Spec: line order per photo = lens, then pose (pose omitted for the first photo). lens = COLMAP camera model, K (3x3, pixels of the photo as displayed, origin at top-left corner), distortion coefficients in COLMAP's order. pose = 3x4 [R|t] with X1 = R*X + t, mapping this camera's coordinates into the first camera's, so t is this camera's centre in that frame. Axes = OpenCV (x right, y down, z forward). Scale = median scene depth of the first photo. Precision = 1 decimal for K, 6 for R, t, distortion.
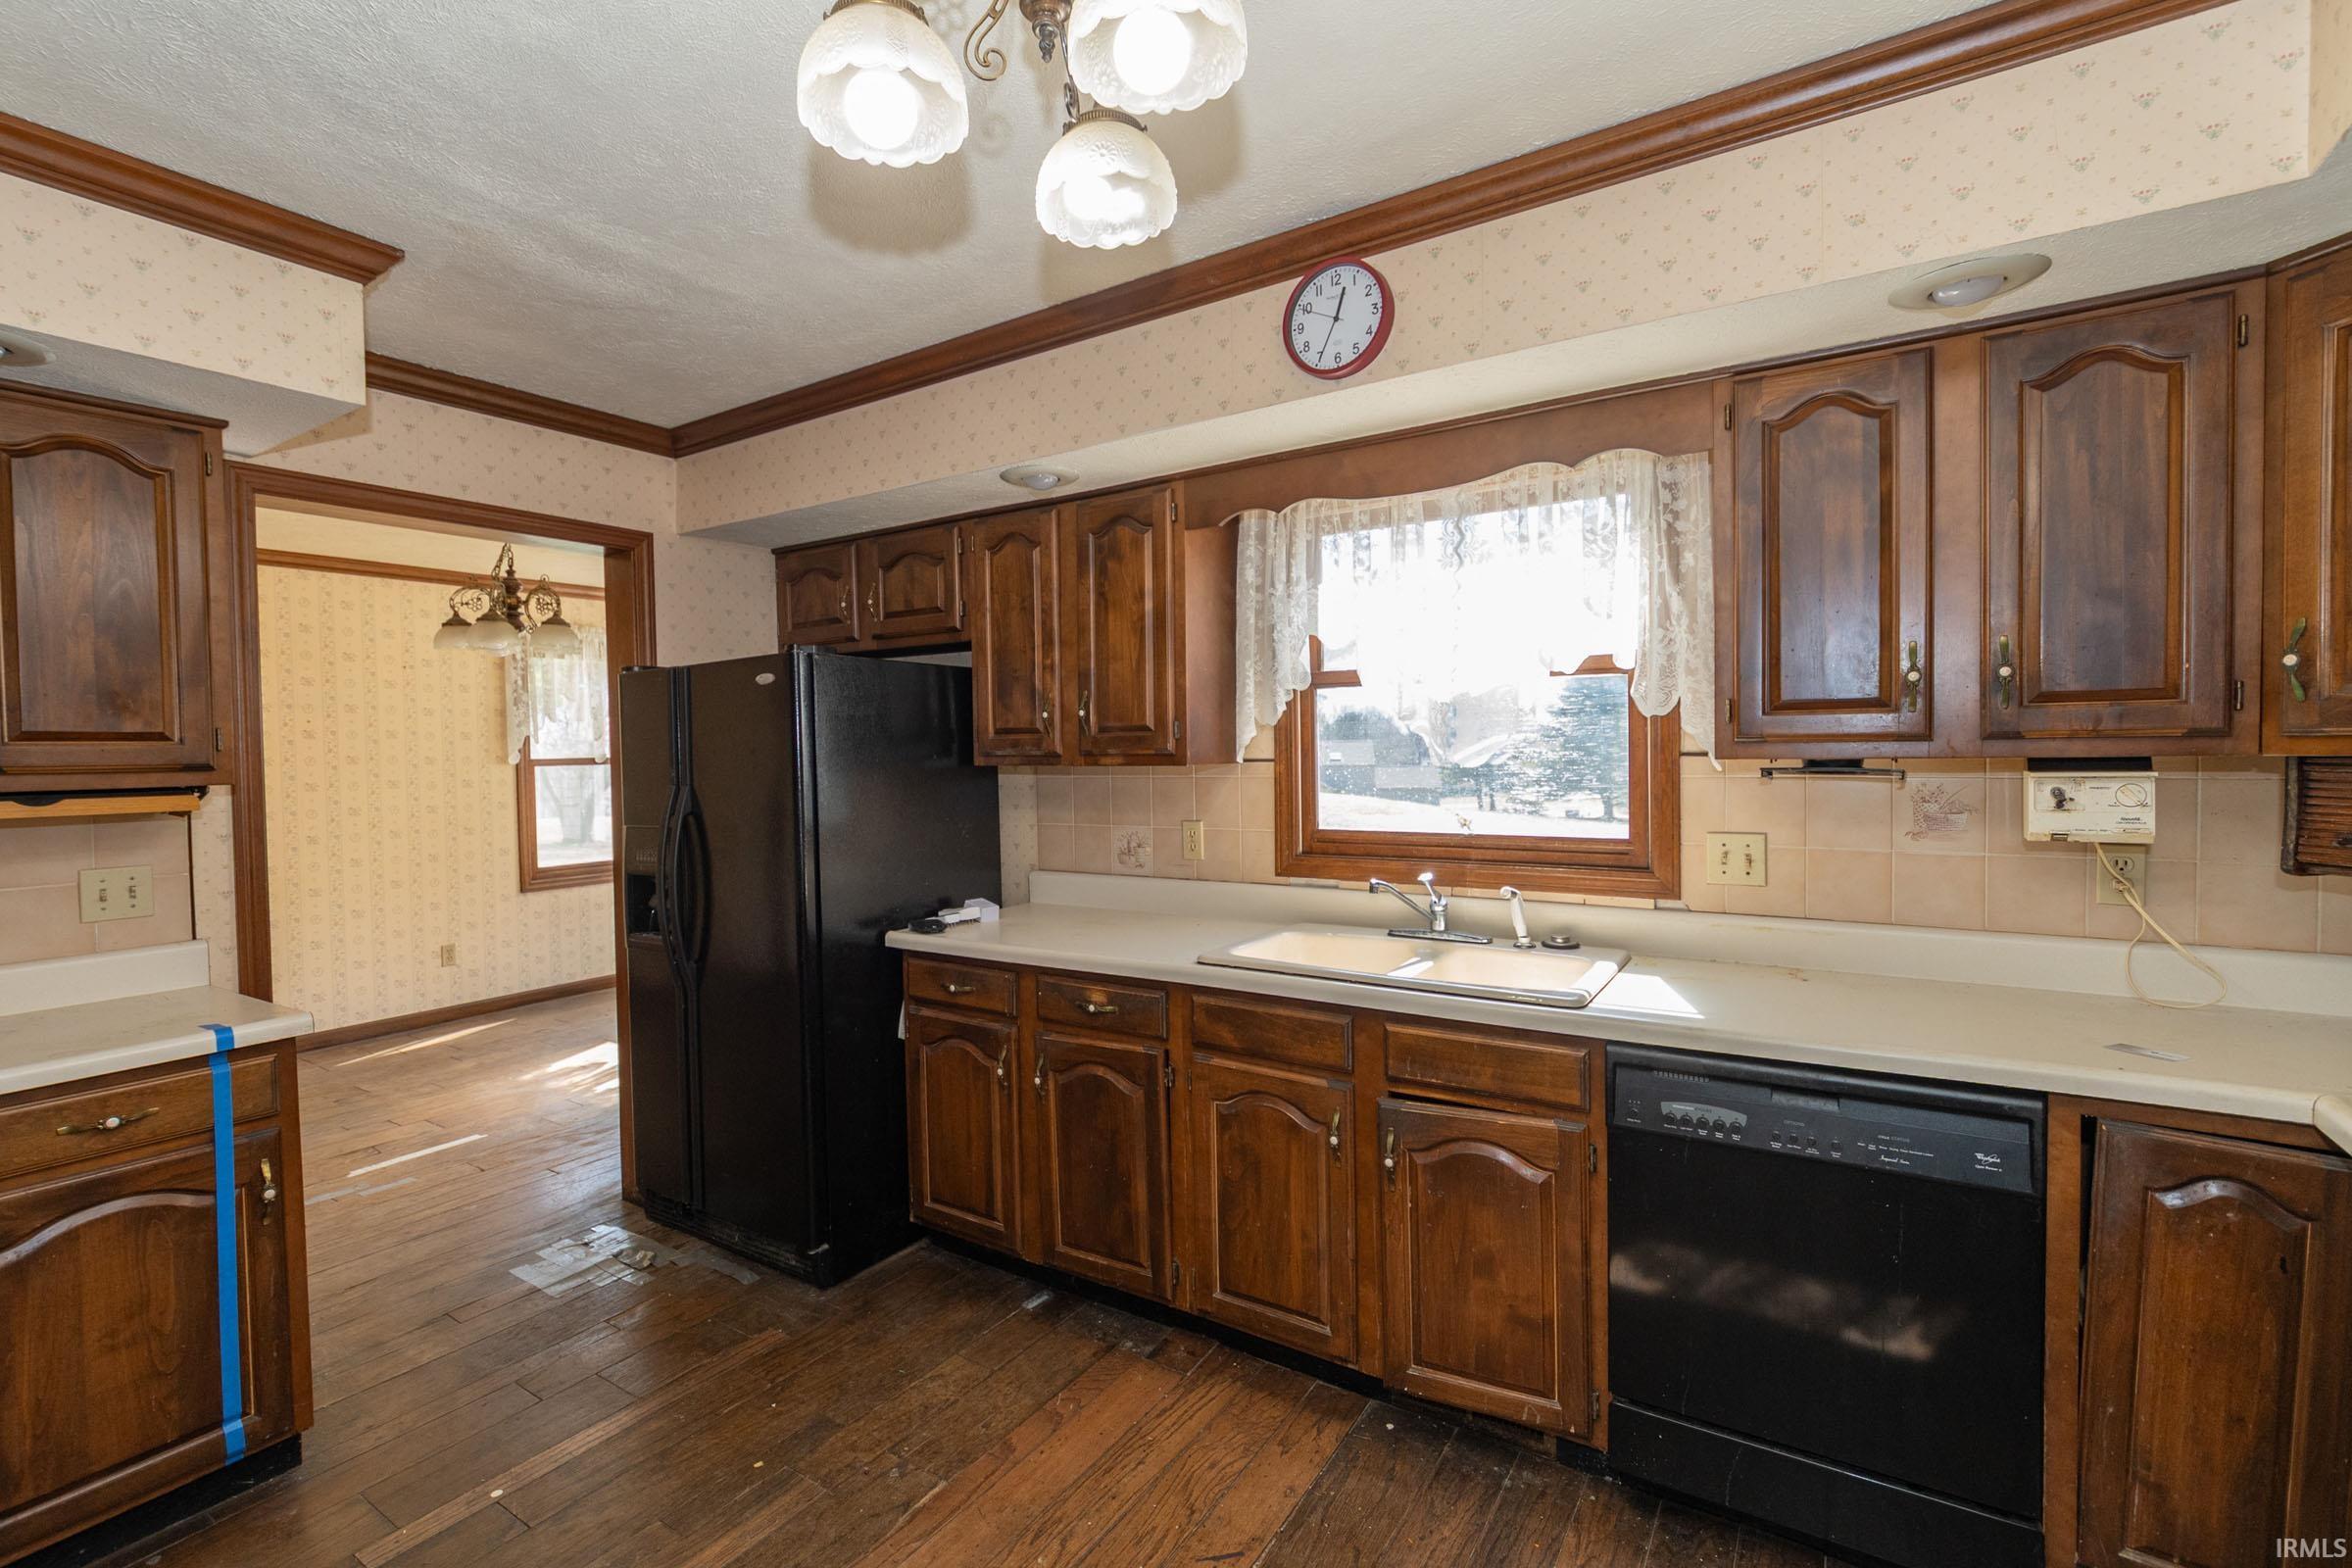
lens RADIAL K [[1052.4, 0, 1146.1], [0, 1052.4, 780.2], [0, 0, 1]] dist [-0.004818, 0.000367]
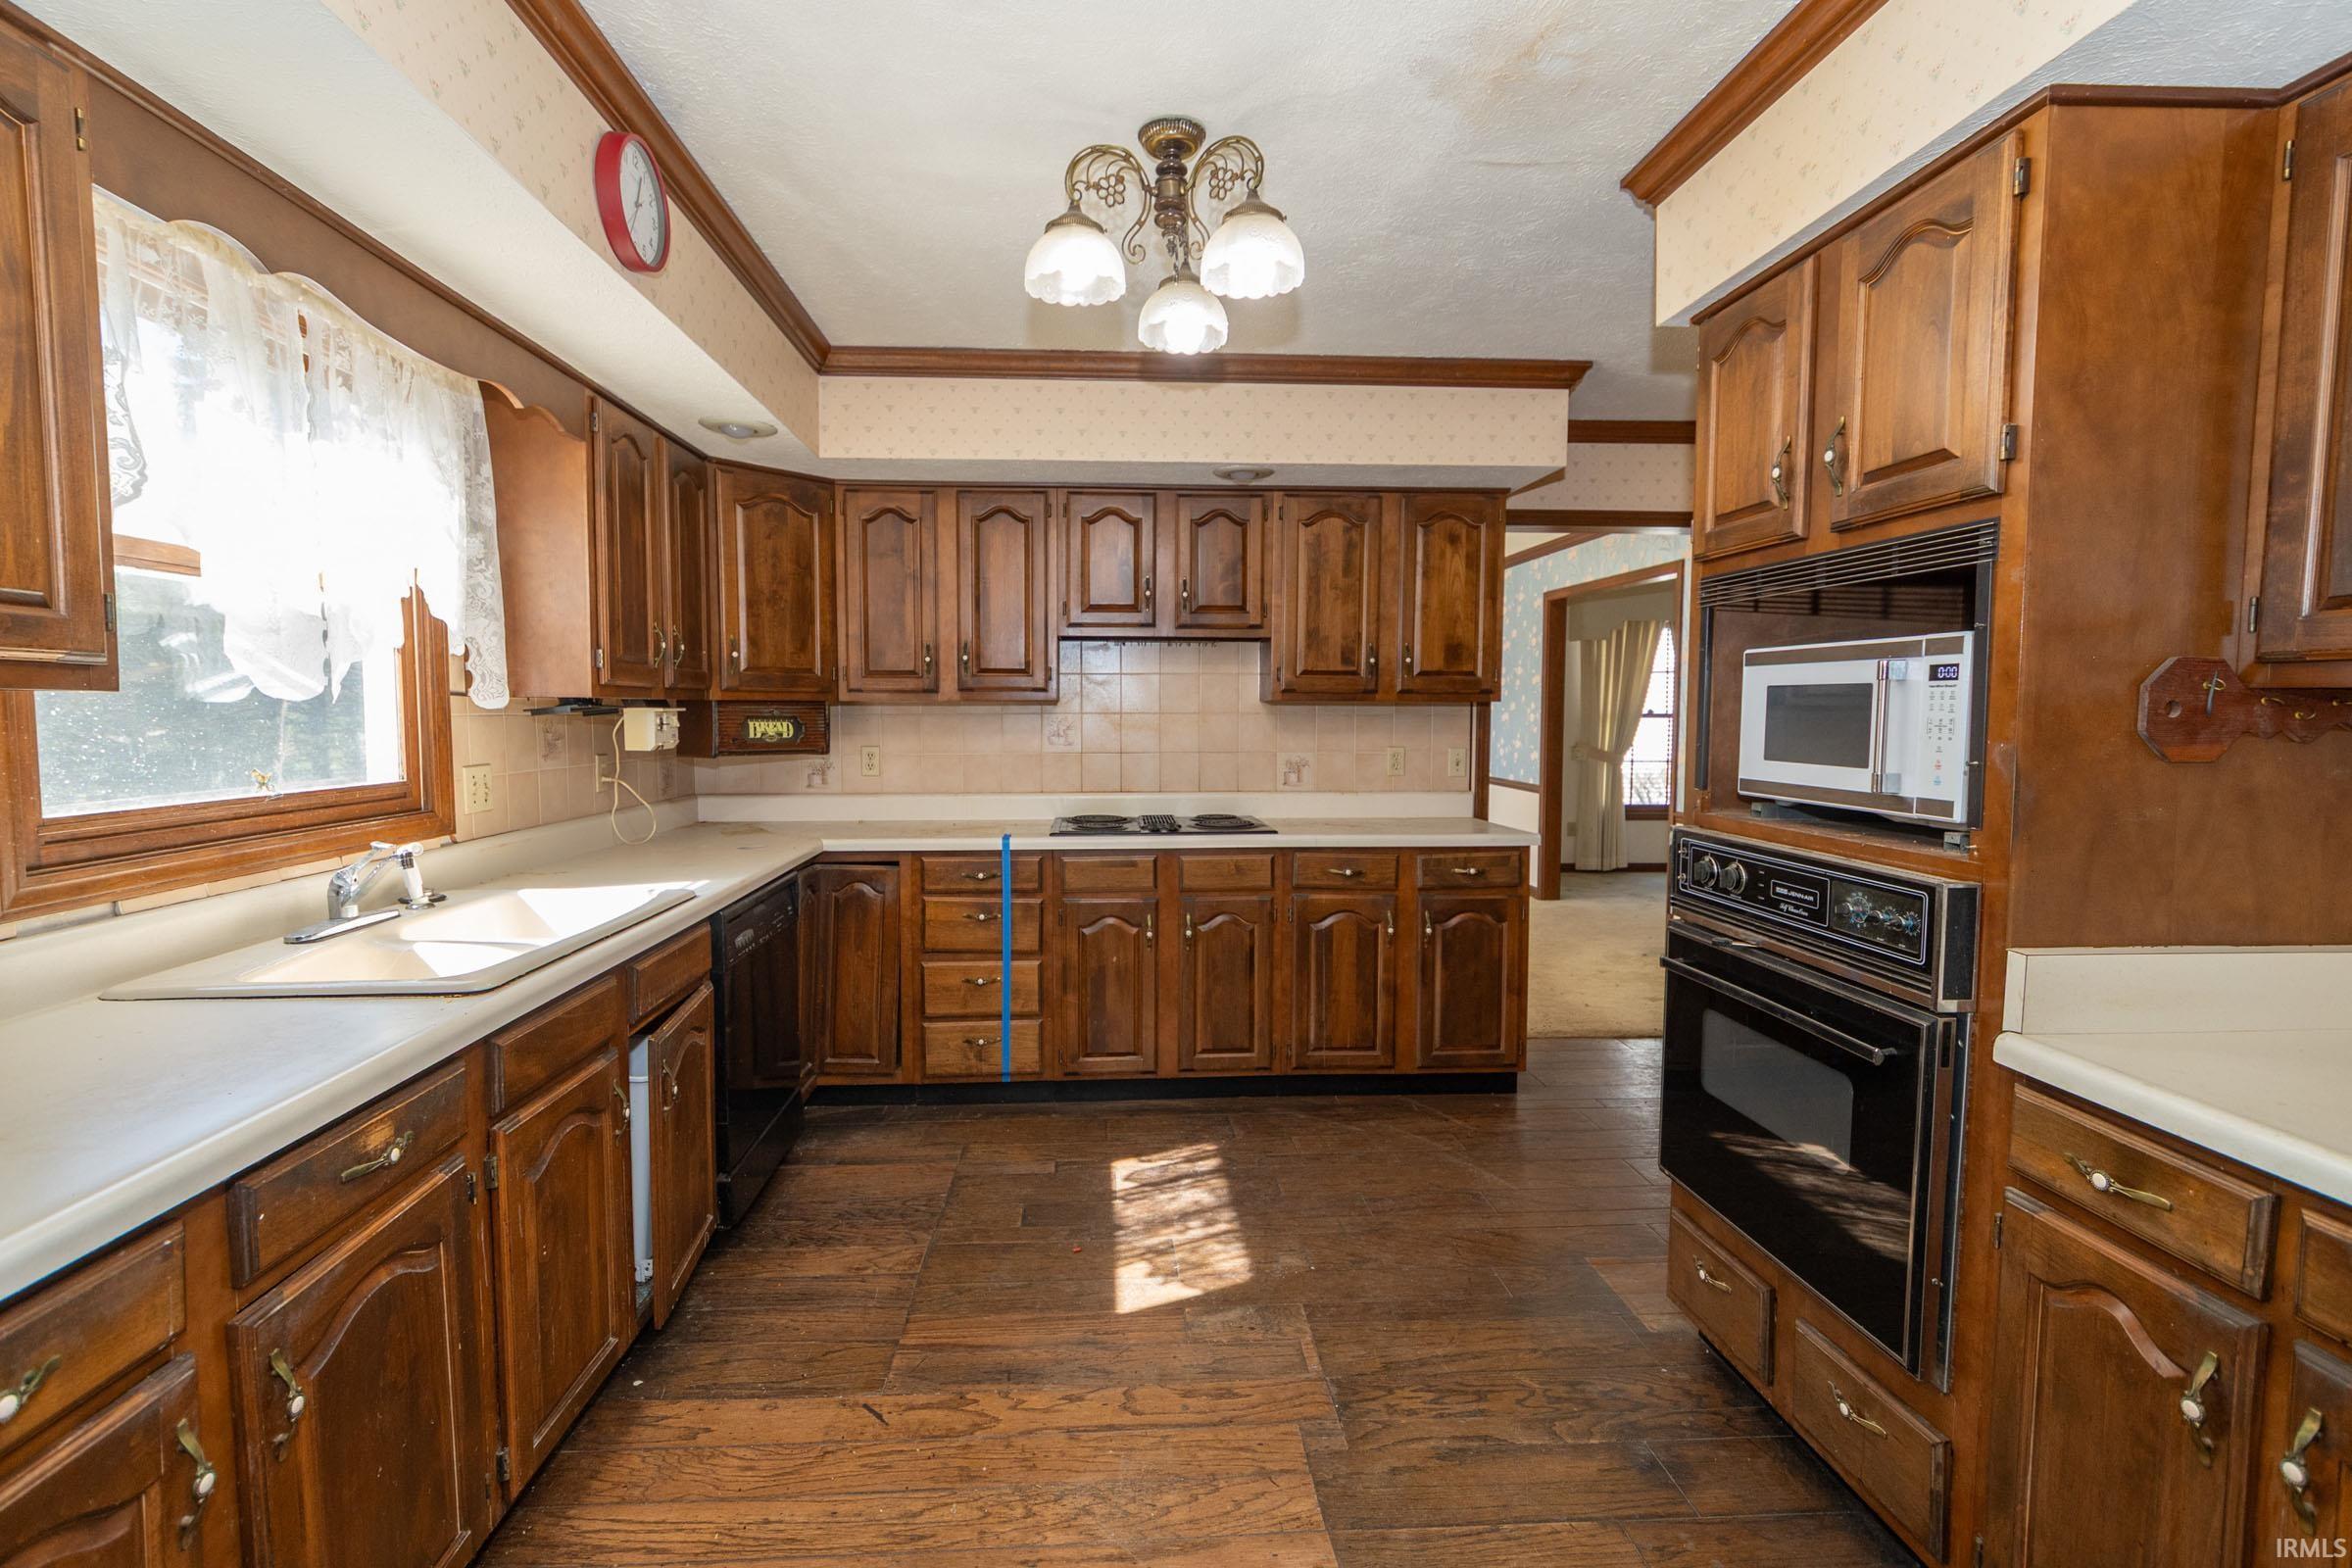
lens RADIAL K [[1052.4, 0, 1146.1], [0, 1052.4, 780.2], [0, 0, 1]] dist [-0.004818, 0.000367]
pose [[-0.605707, -0.040354, 0.794664, -0.763636], [0.034477, 0.996444, 0.076880, 0.005018], [-0.794940, 0.073964, -0.602162, 1.121926]]
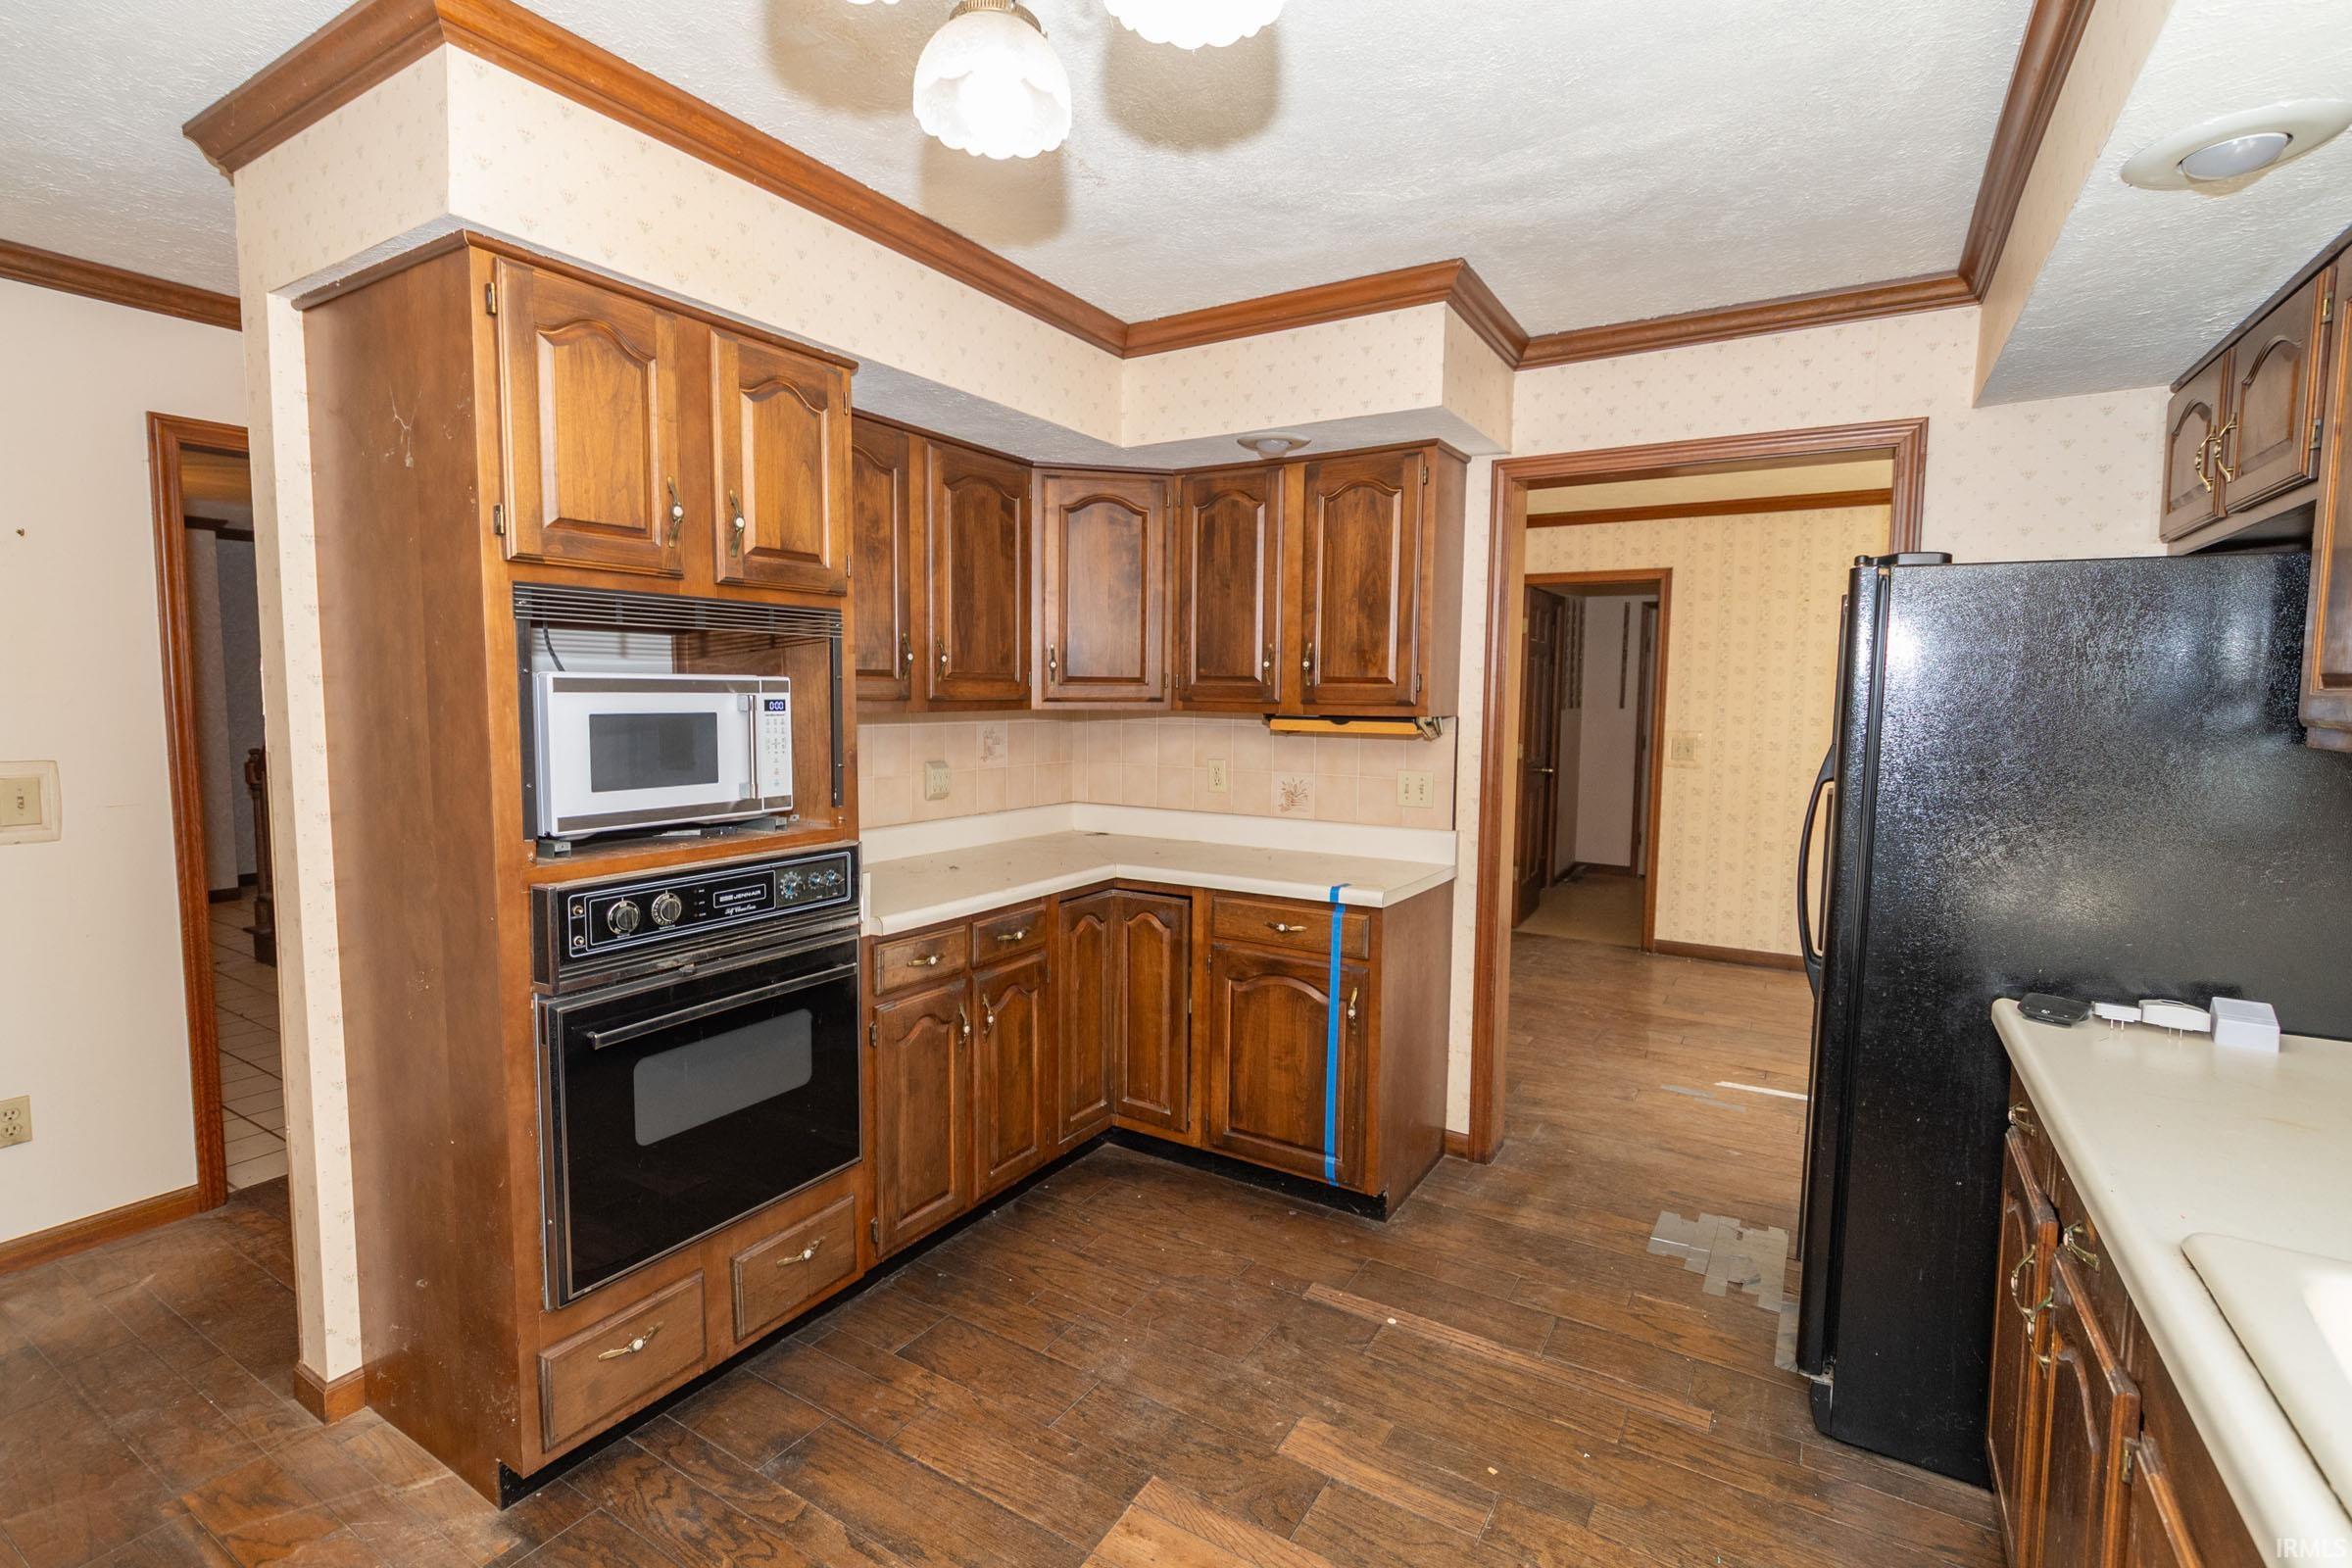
lens RADIAL K [[1052.4, 0, 1146.1], [0, 1052.4, 780.2], [0, 0, 1]] dist [-0.004818, 0.000367]
pose [[0.030149, 0.101646, -0.994364, 0.449564], [-0.038986, 0.994179, 0.100445, -0.036199], [0.998785, 0.035738, 0.033937, 0.591981]]
